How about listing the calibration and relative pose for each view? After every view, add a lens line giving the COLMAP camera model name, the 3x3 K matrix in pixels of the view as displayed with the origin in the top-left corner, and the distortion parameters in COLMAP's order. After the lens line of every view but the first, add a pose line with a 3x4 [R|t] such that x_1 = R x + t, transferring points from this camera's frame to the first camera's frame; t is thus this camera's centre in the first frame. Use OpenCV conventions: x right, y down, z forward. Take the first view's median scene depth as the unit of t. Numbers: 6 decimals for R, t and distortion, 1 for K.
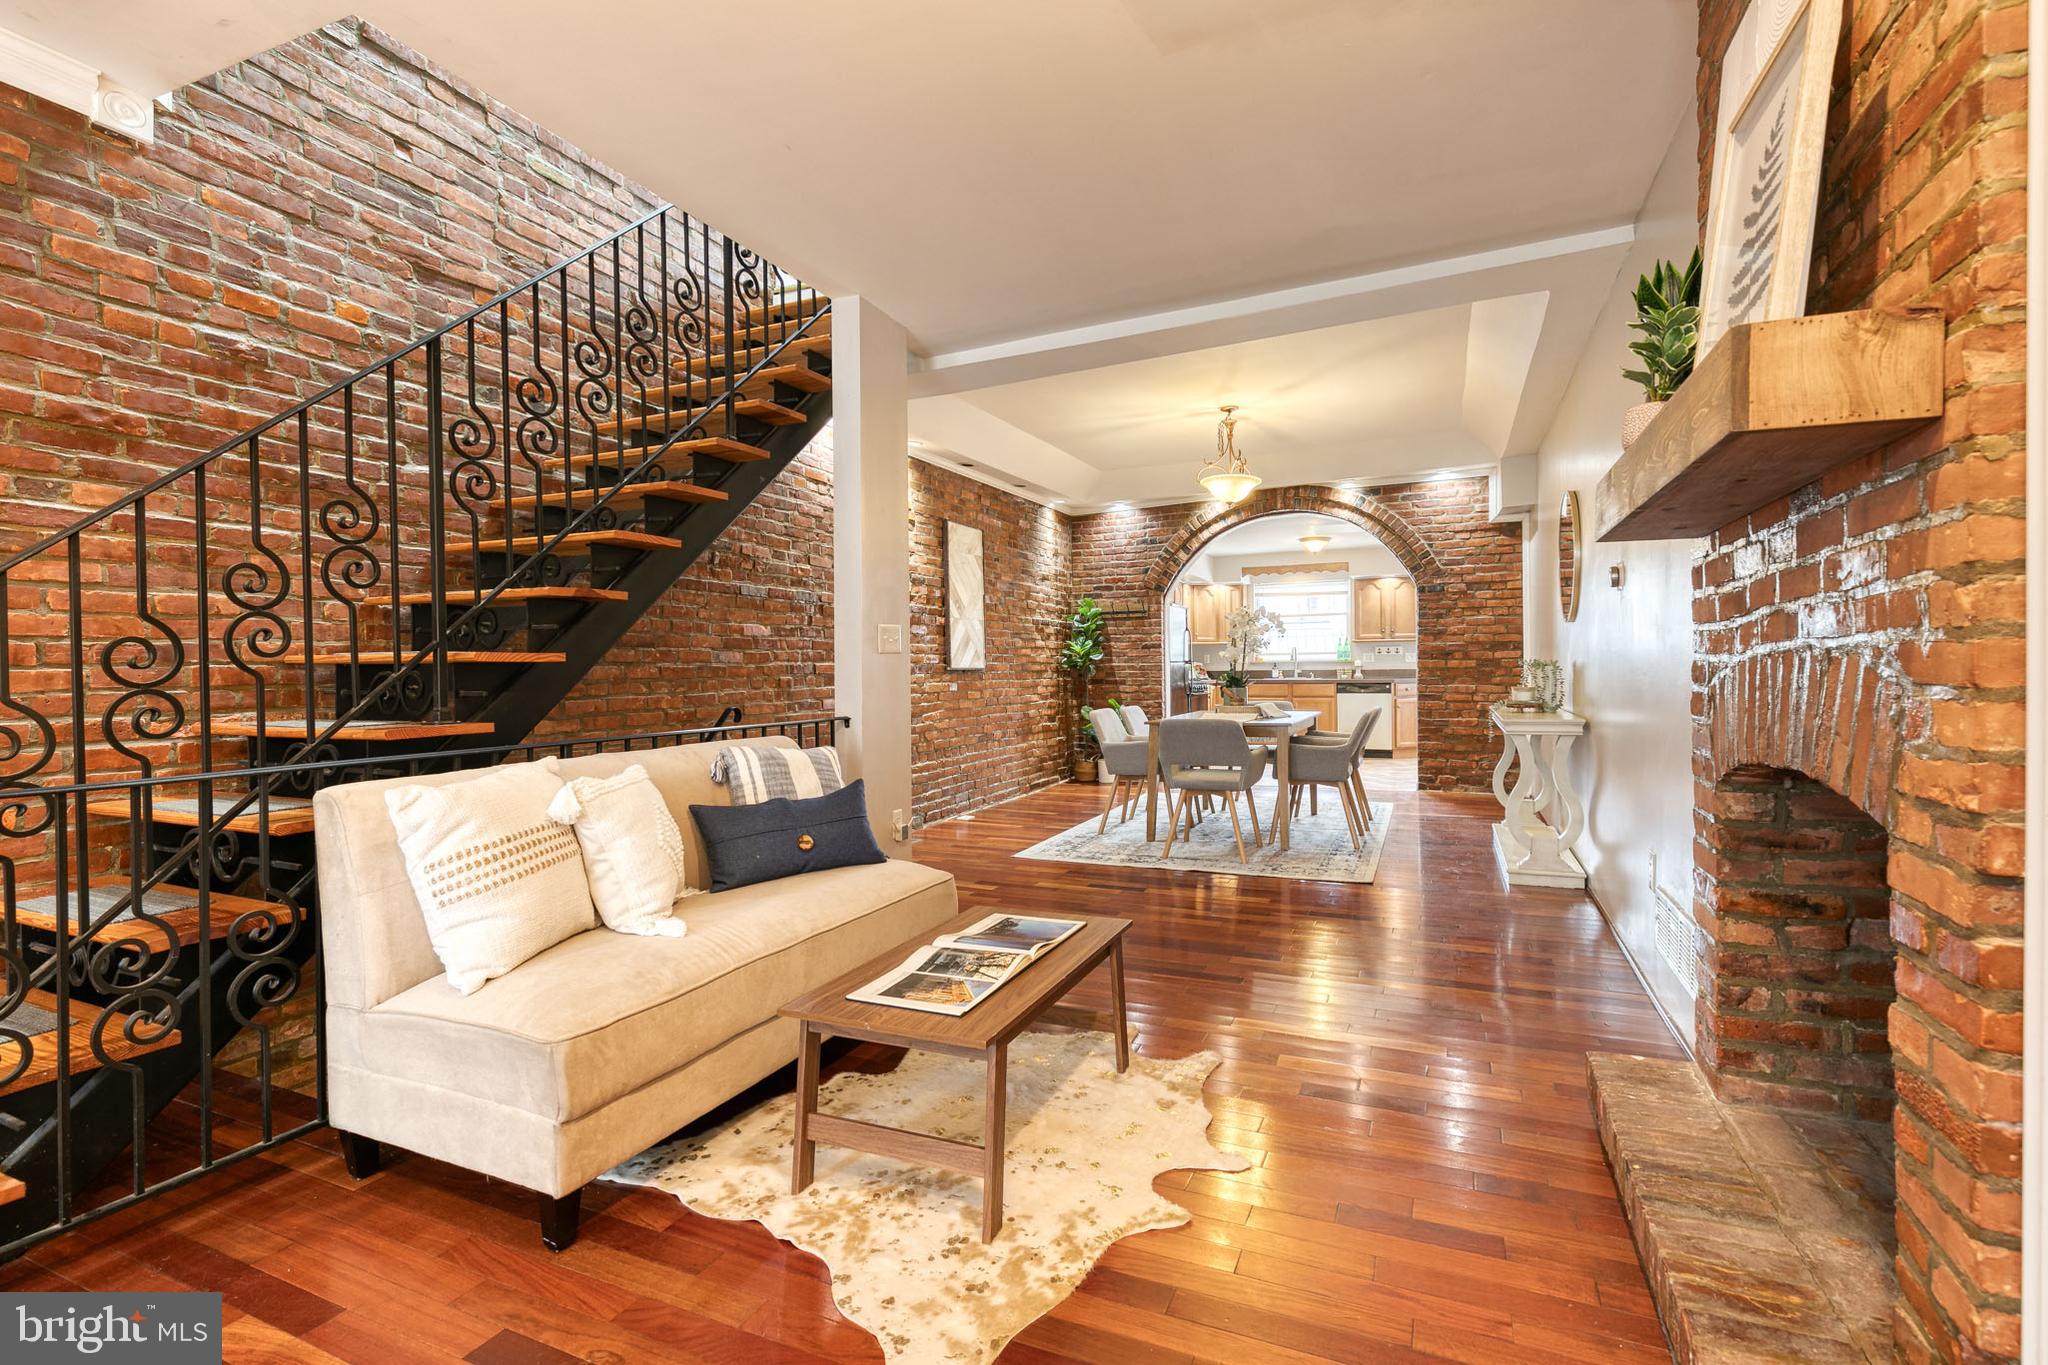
lens RADIAL K [[920.6, 0, 1041.3], [0, 920.6, 678.3], [0, 0, 1]] dist [0.011273, -0.001371]
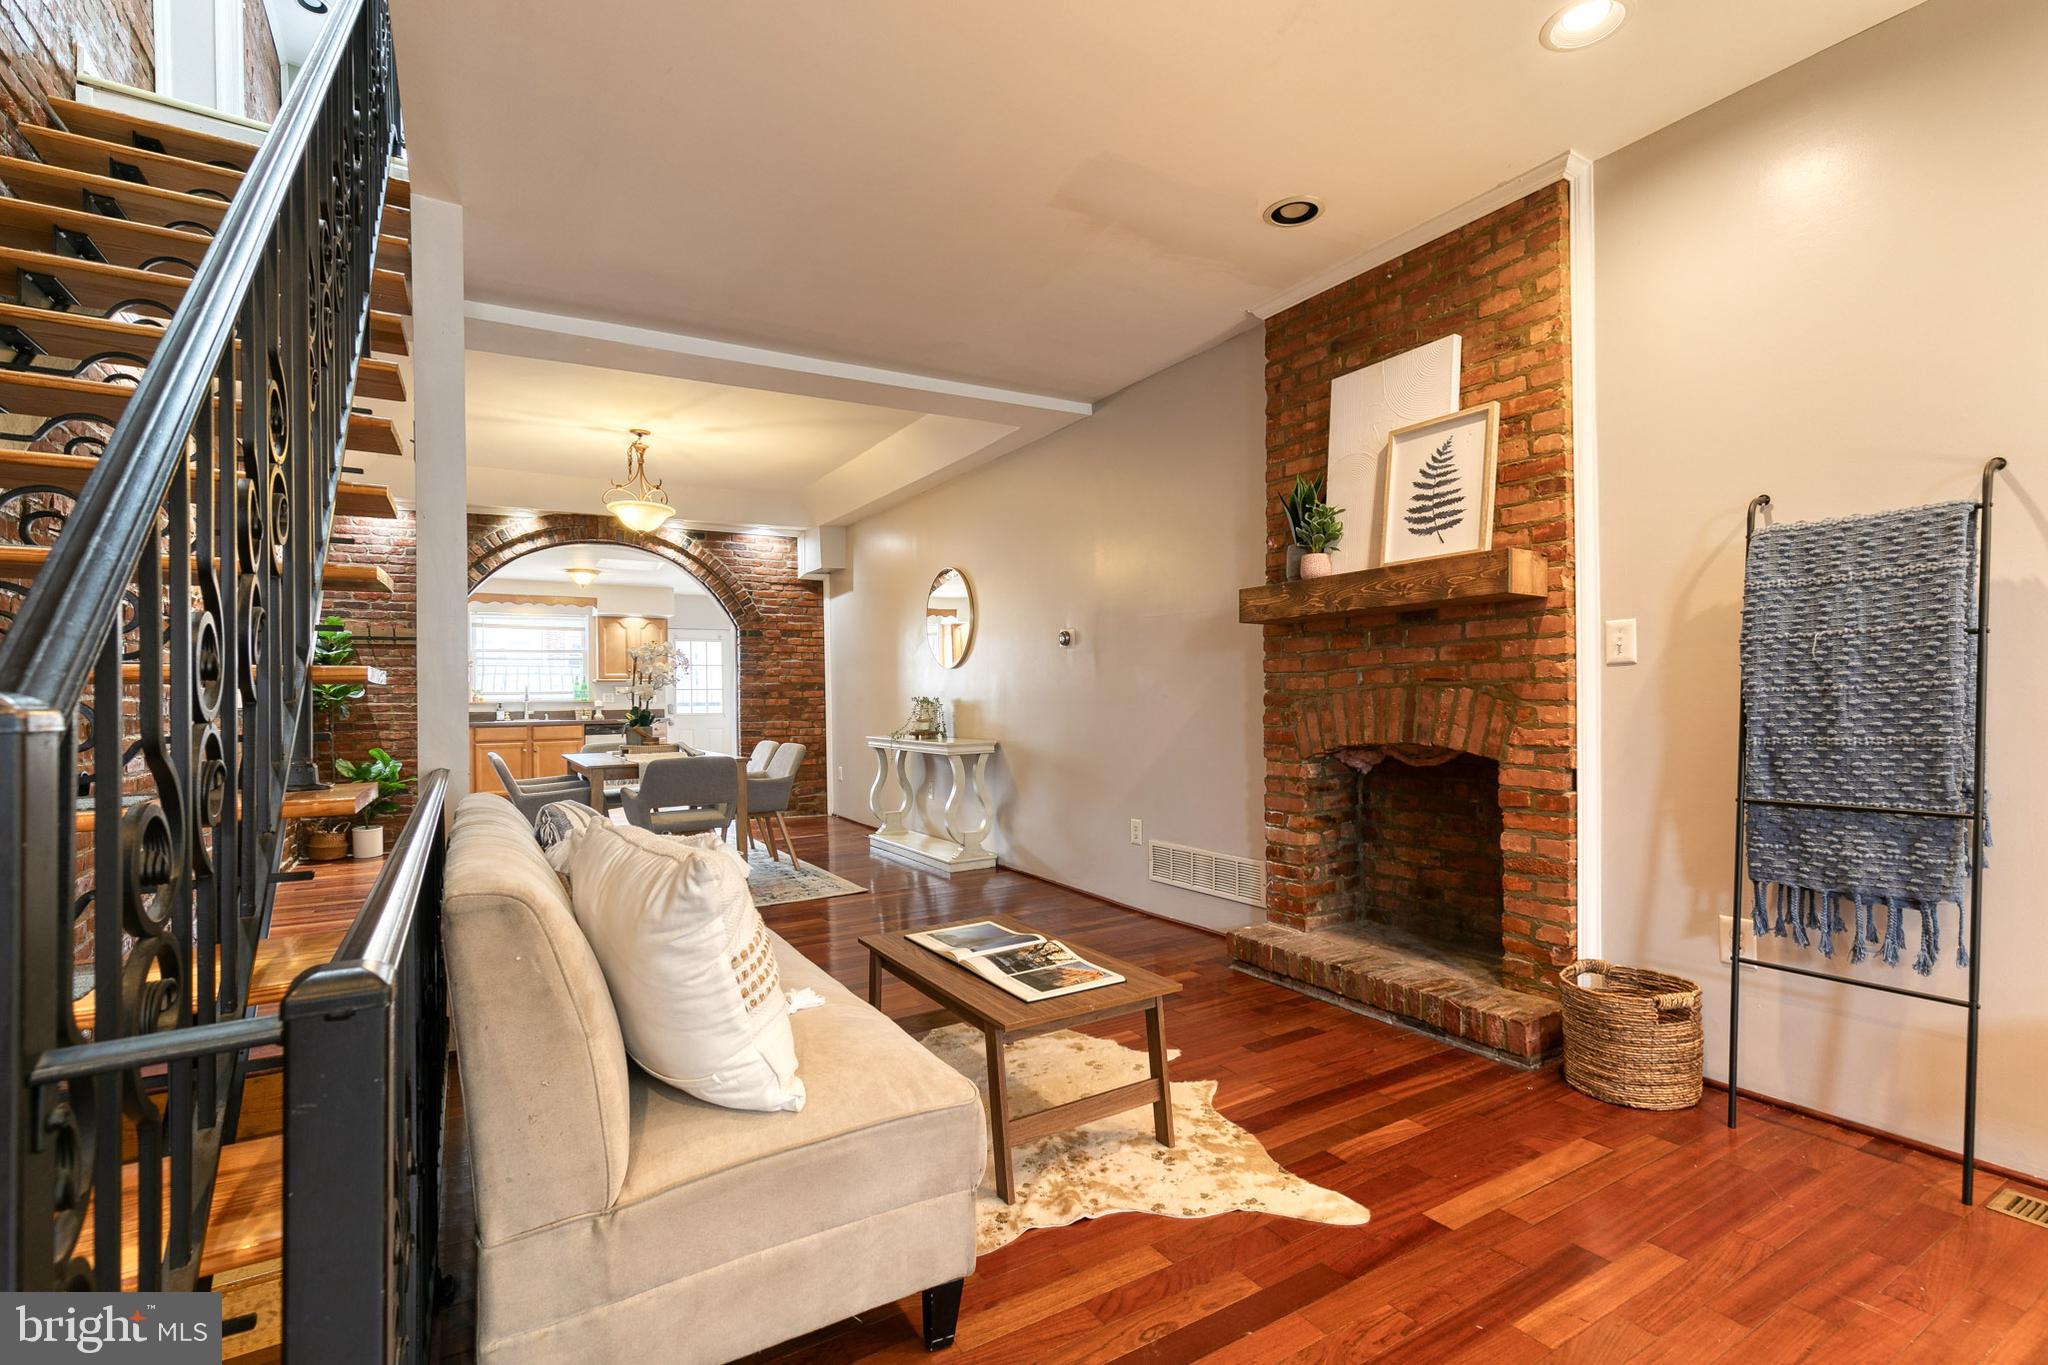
lens RADIAL K [[935.7, 0, 1038.0], [0, 935.7, 699.8], [0, 0, 1]] dist [0.016199, 0.000046]
pose [[0.575066, 0.001355, 0.818106, -0.292371], [0.017875, 0.999739, -0.014221, 0.003010], [-0.817911, 0.022802, 0.574892, 0.094809]]
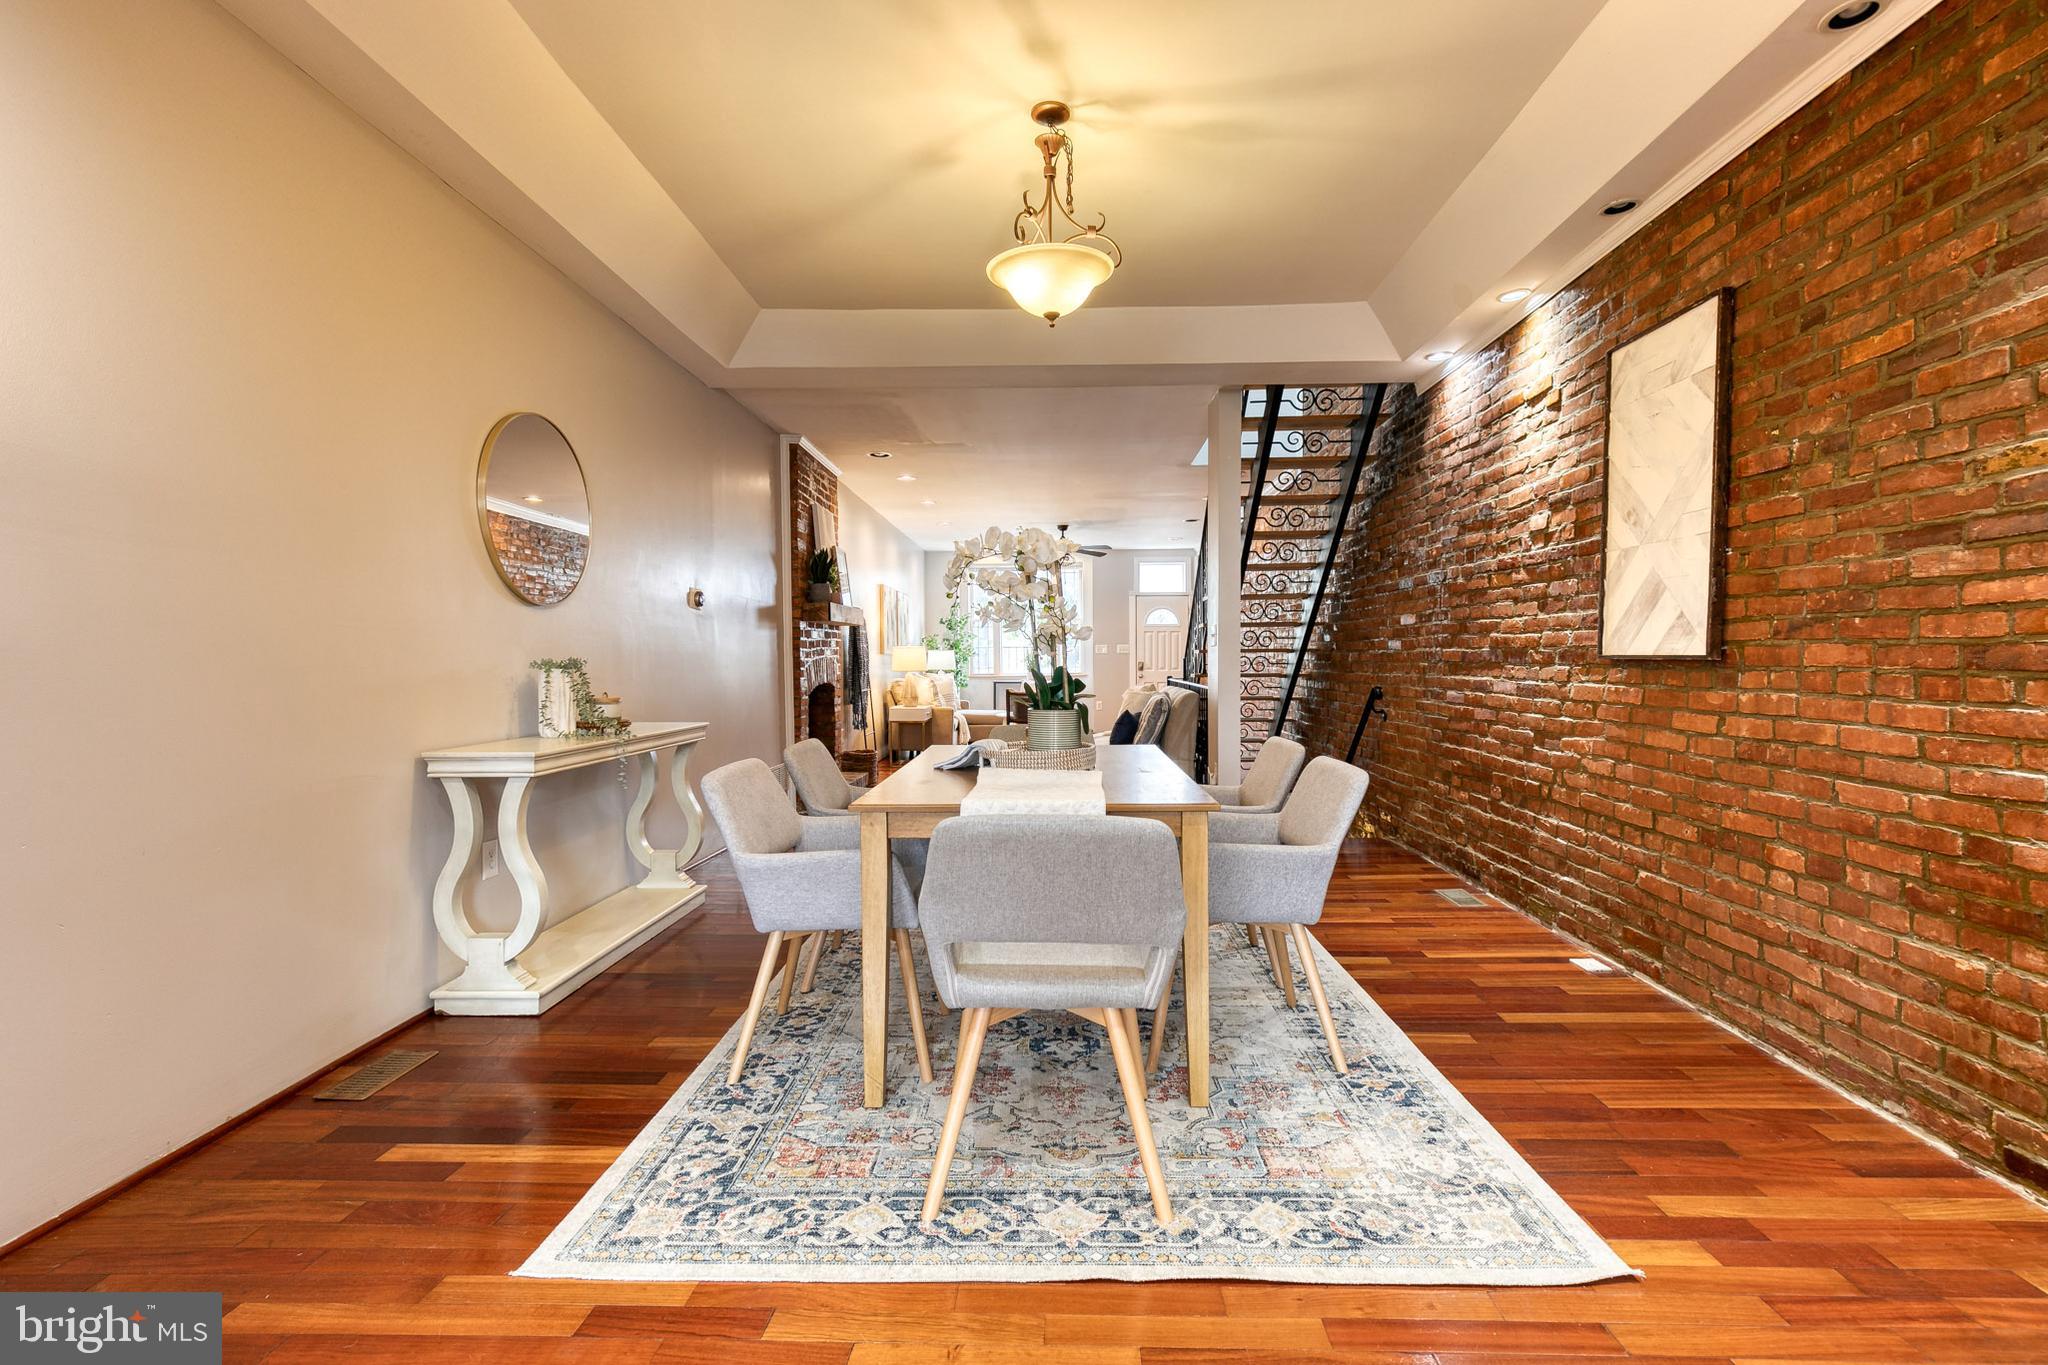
lens RADIAL K [[936.9, 0, 1040.6], [0, 936.9, 685.3], [0, 0, 1]] dist [0.009938, -0.001810]
pose [[-0.925229, 0.027730, -0.378394, 0.330978], [0.011378, 0.998905, 0.045381, -0.019232], [0.379238, 0.037682, -0.924532, 1.205837]]
